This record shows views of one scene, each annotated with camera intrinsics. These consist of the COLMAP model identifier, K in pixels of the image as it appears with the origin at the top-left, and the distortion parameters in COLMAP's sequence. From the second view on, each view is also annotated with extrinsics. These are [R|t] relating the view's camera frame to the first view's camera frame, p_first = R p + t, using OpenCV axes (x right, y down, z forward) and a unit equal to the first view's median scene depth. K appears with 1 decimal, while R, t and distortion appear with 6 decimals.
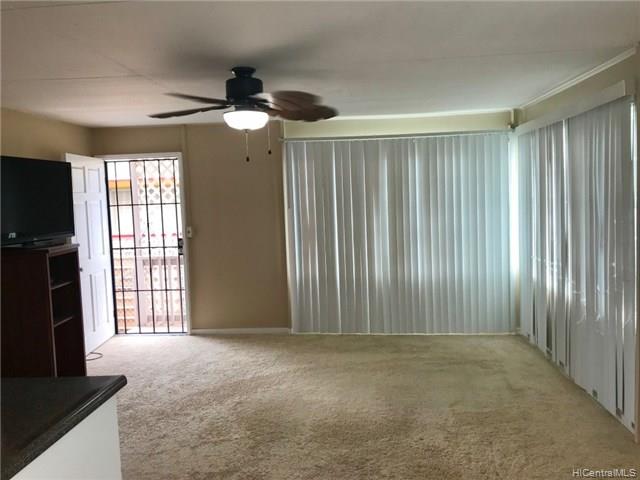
lens RADIAL K [[519.8, 0, 320.0], [0, 519.8, 240.0], [0, 0, 1]] dist [0.008537, -0.014302]
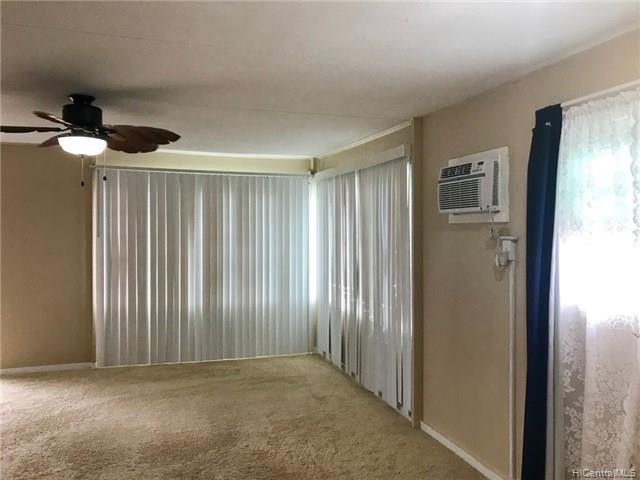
lens RADIAL K [[519.8, 0, 320.0], [0, 519.8, 240.0], [0, 0, 1]] dist [0.008537, -0.014302]
pose [[0.917605, 0.028101, 0.396499, -0.089429], [0.000611, 0.997397, -0.072102, 0.021108], [-0.397493, 0.066404, 0.915199, -0.078820]]
